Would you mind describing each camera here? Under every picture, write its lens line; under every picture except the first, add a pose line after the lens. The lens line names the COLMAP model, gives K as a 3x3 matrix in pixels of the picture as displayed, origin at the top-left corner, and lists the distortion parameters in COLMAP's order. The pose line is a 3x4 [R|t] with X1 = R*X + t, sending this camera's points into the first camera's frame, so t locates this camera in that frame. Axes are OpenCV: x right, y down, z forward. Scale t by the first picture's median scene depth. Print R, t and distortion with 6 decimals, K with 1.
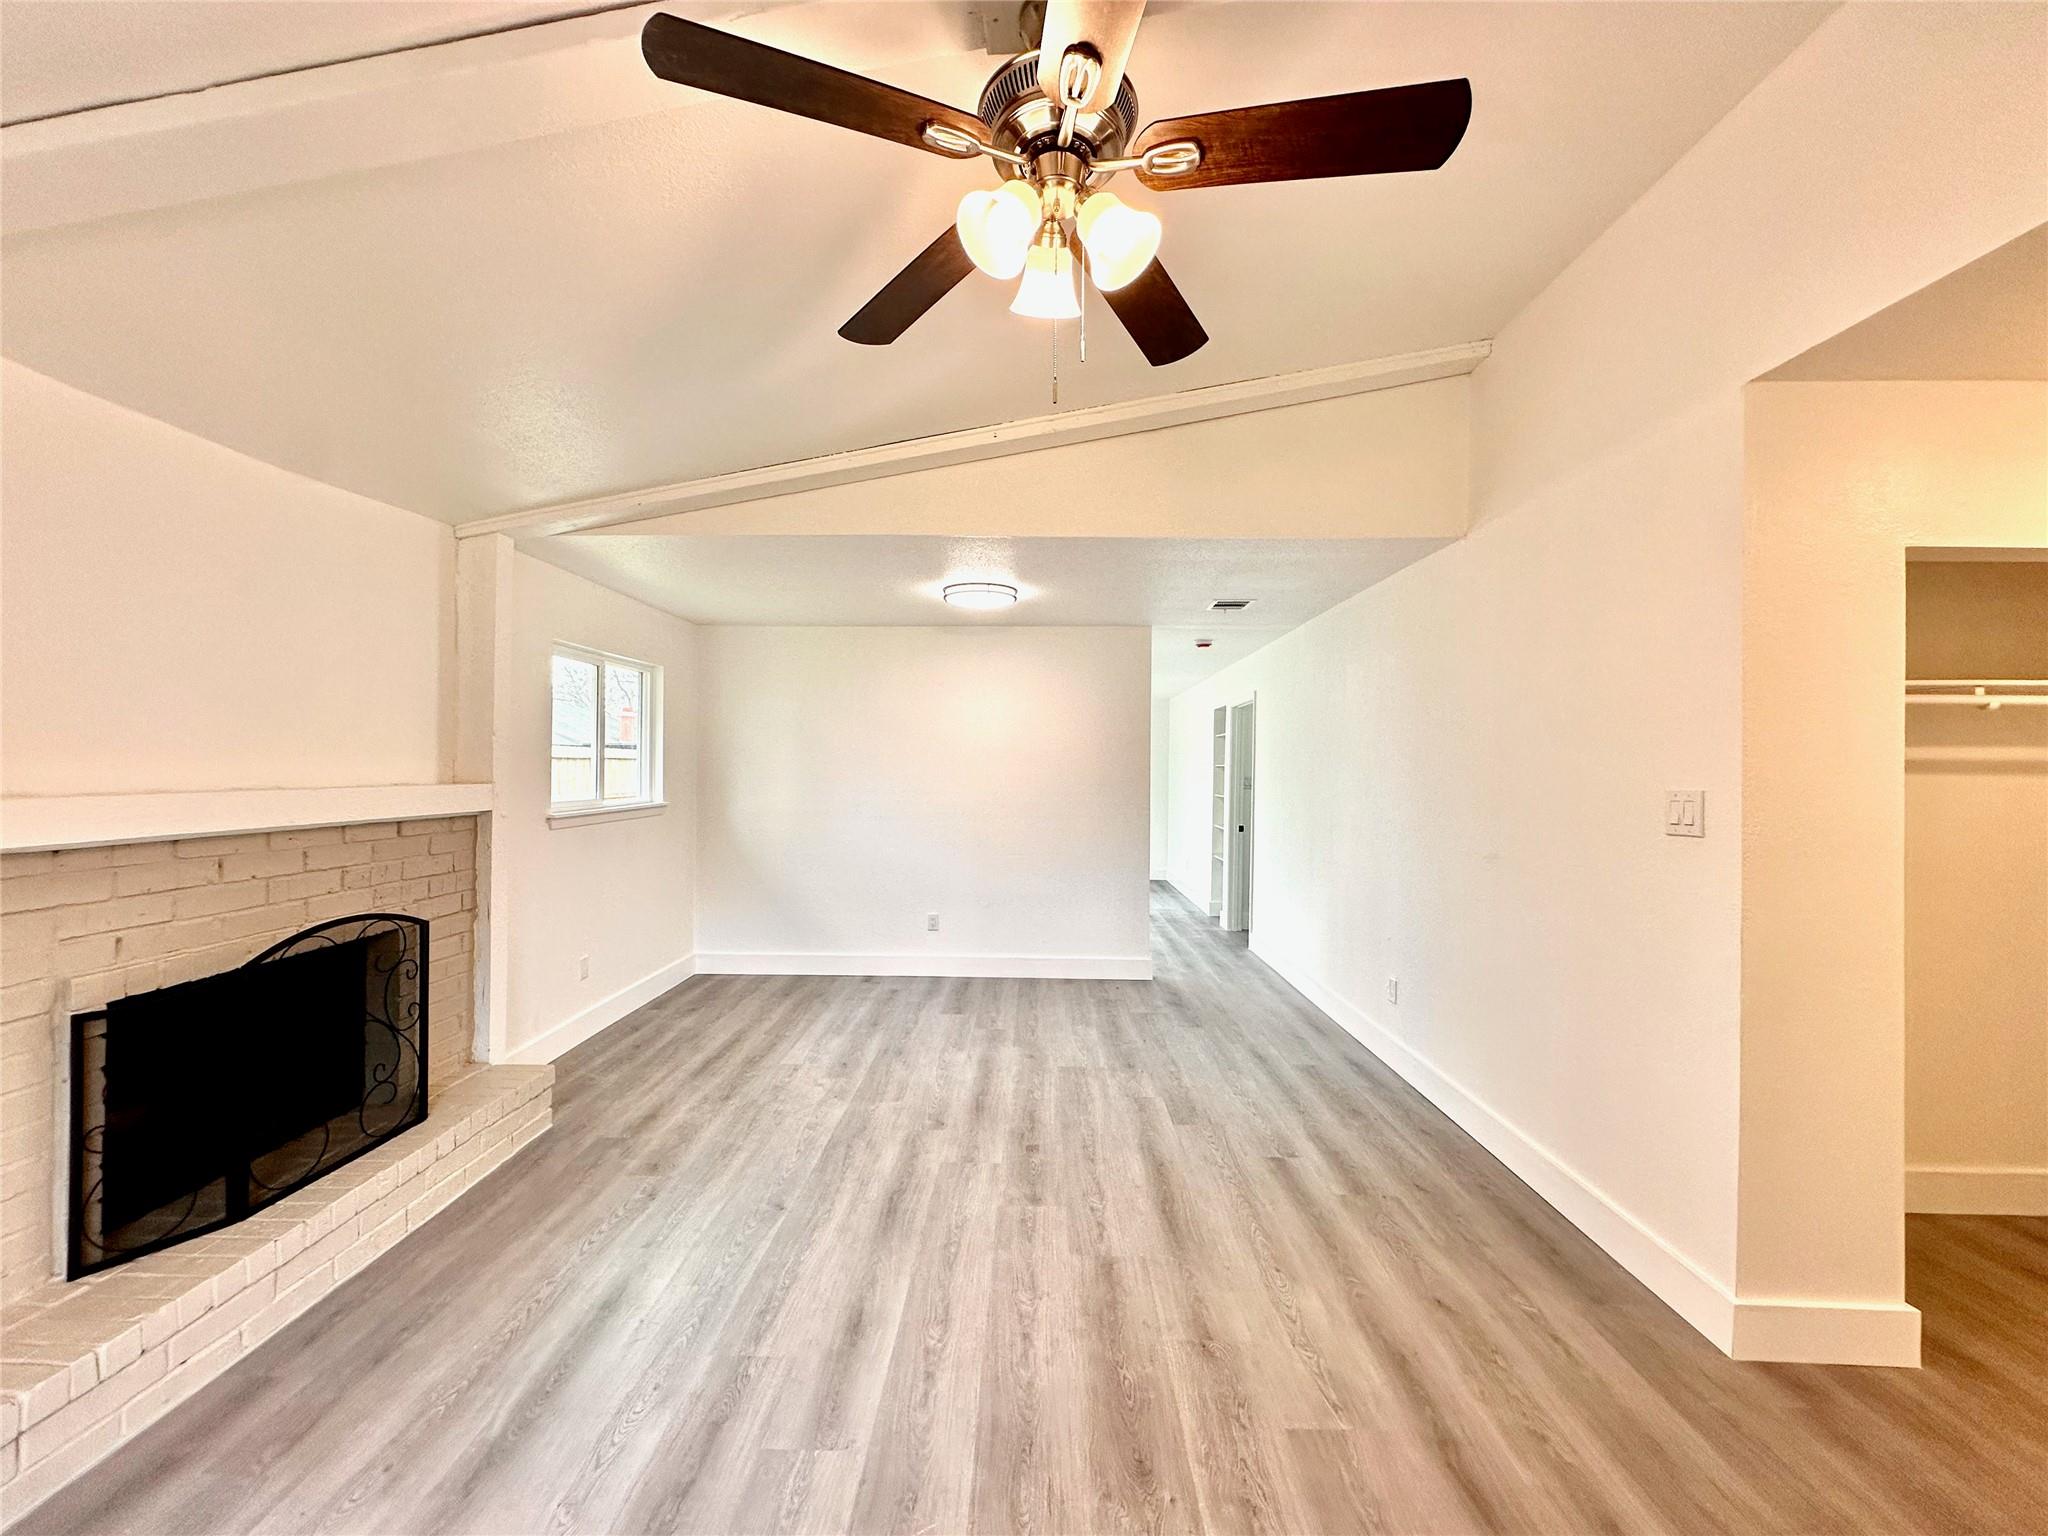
lens RADIAL K [[813.1, 0, 1024.0], [0, 813.1, 768.0], [0, 0, 1]] dist [-0.001208, 0.000234]
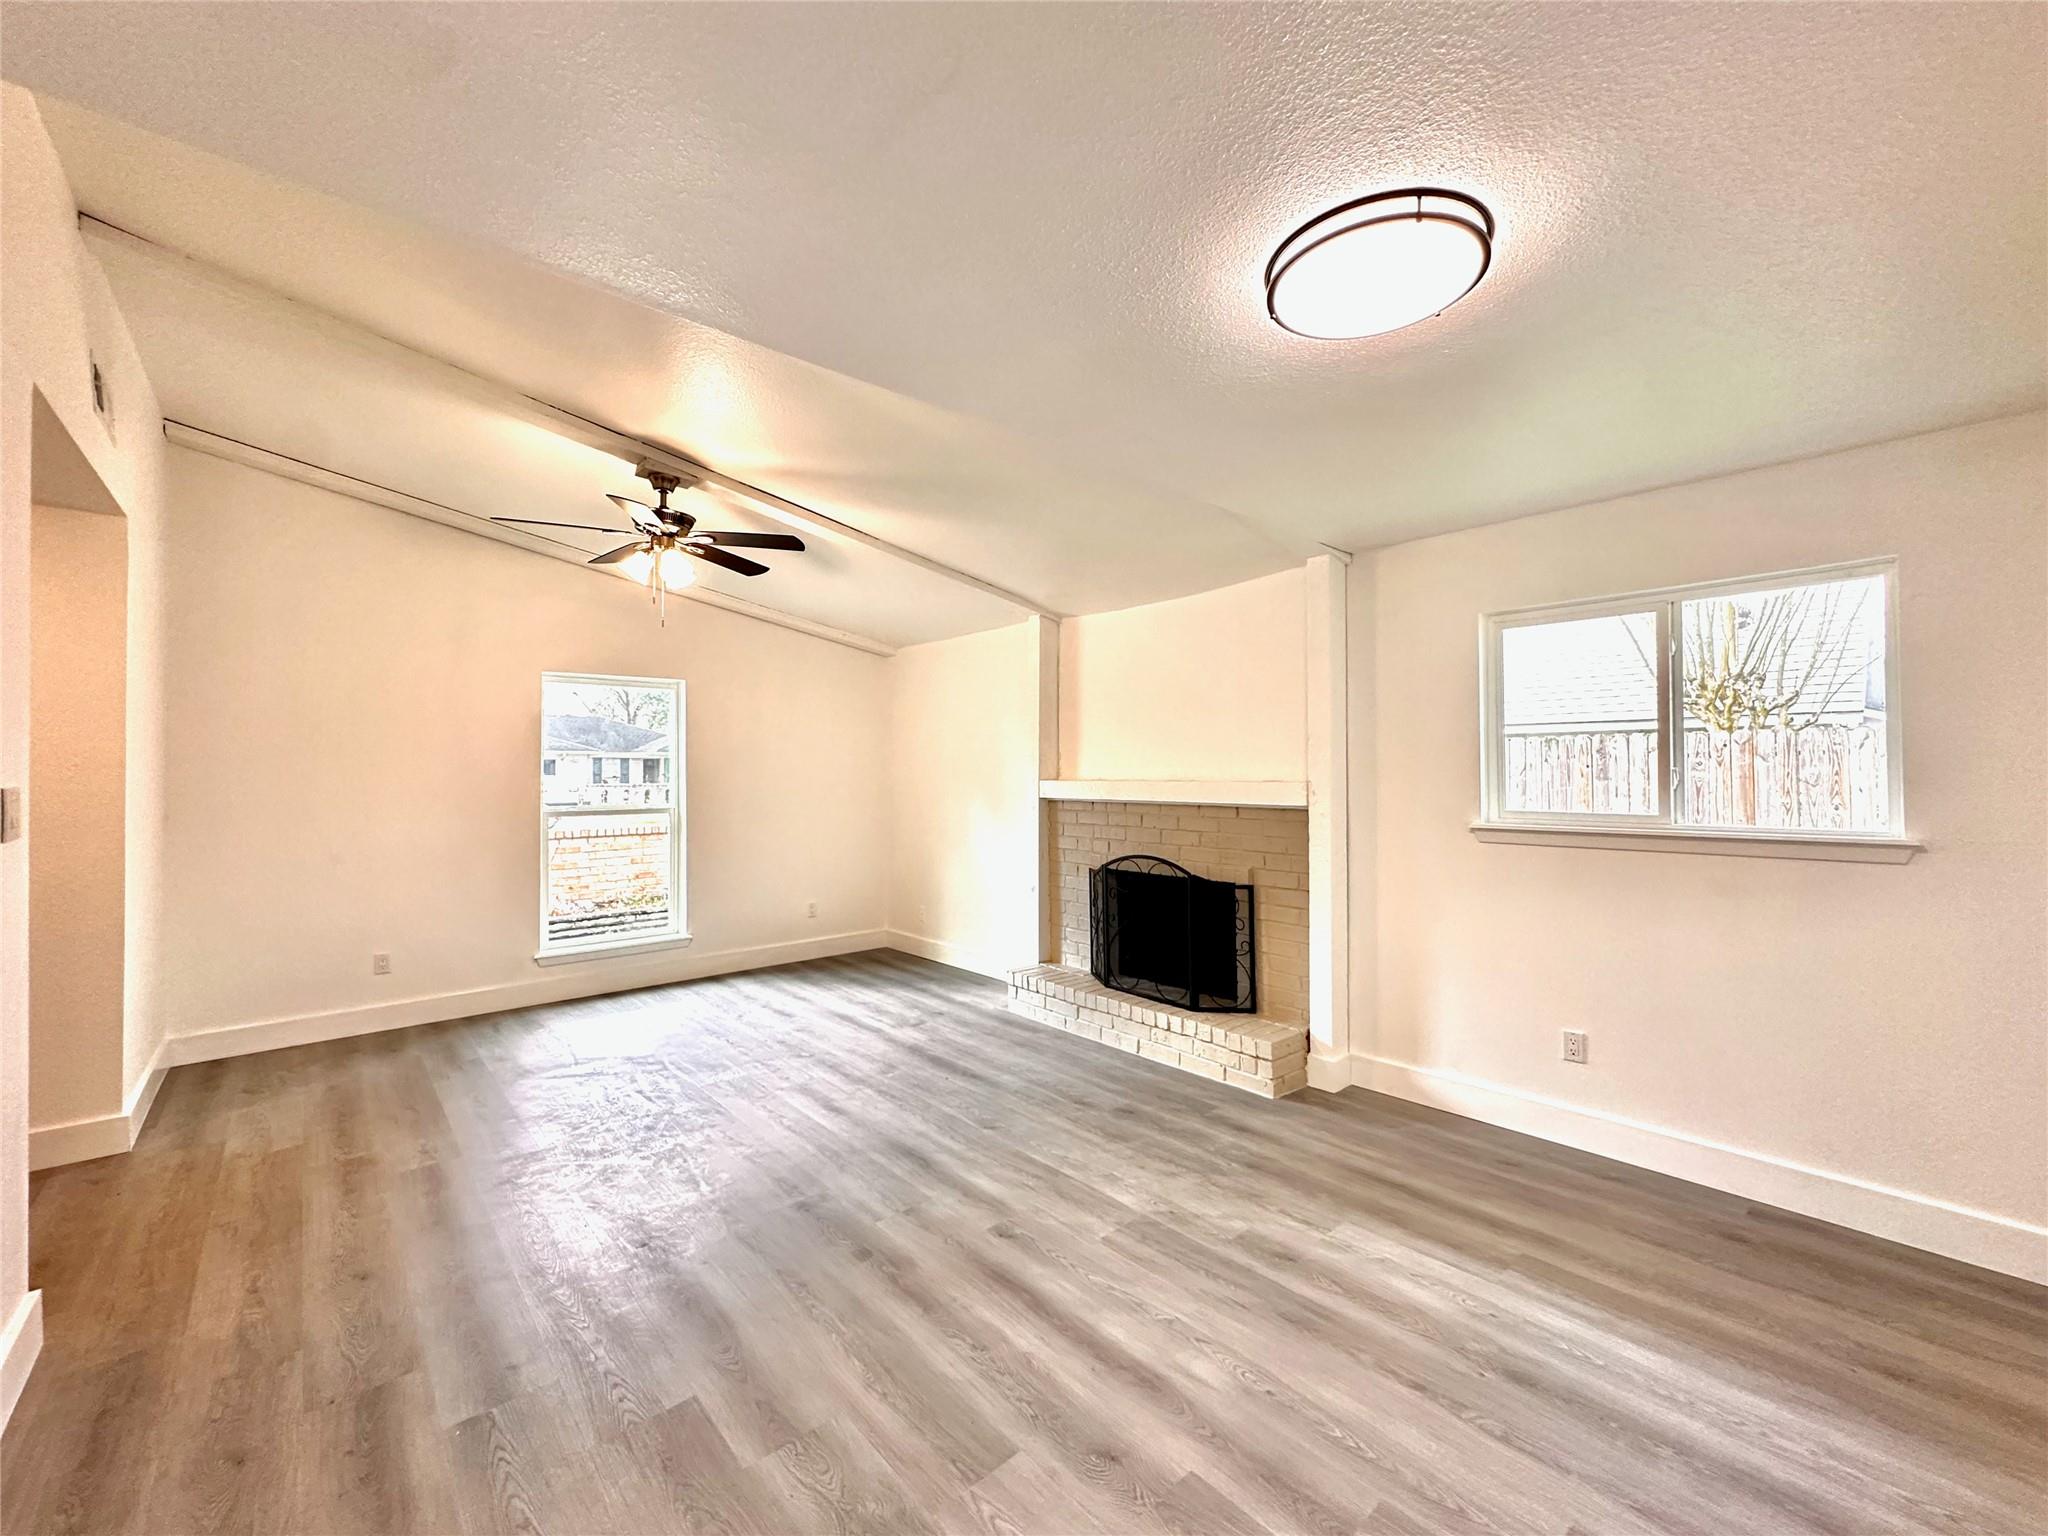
lens RADIAL K [[826.8, 0, 1024.0], [0, 826.8, 768.0], [0, 0, 1]] dist [-0.002369, 0.000133]
pose [[-0.738383, -0.005166, -0.674362, 0.415582], [-0.001553, 0.999981, -0.005961, 0.006897], [0.674380, -0.003354, -0.738377, 1.624077]]
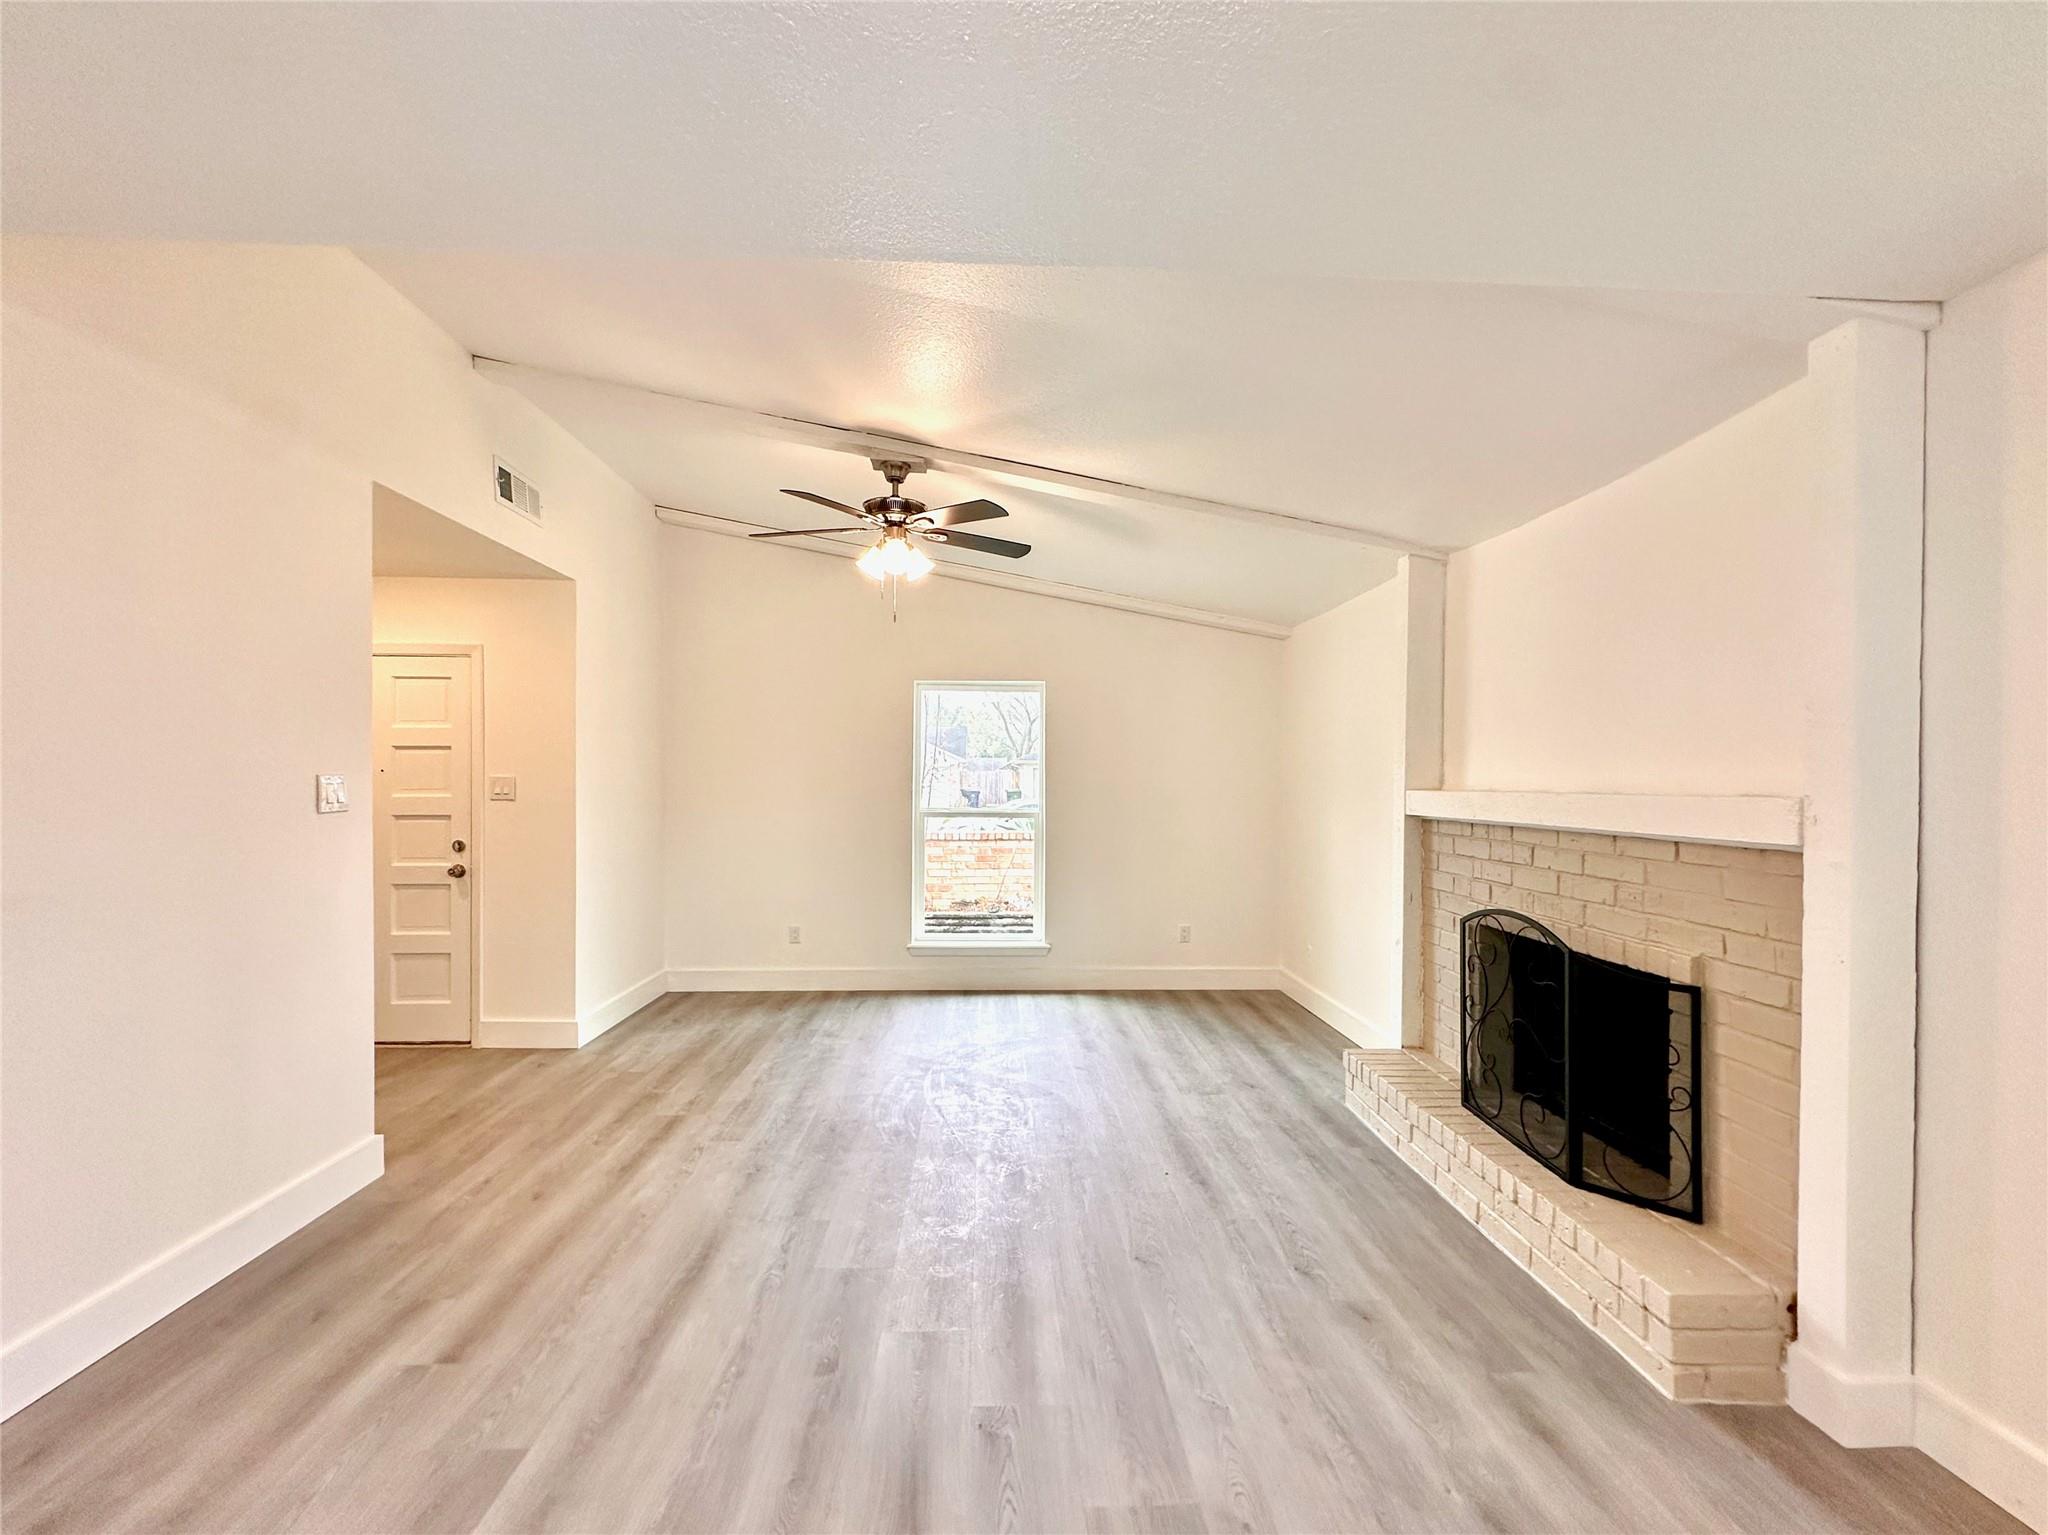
lens RADIAL K [[851.3, 0, 1022.1], [0, 851.3, 789.4], [0, 0, 1]] dist [-0.017410, 0.007463]
pose [[-0.998198, -0.013061, -0.058569, -0.091662], [-0.013736, 0.999844, 0.011137, 0.014462], [0.058414, 0.011922, -0.998221, 1.588024]]
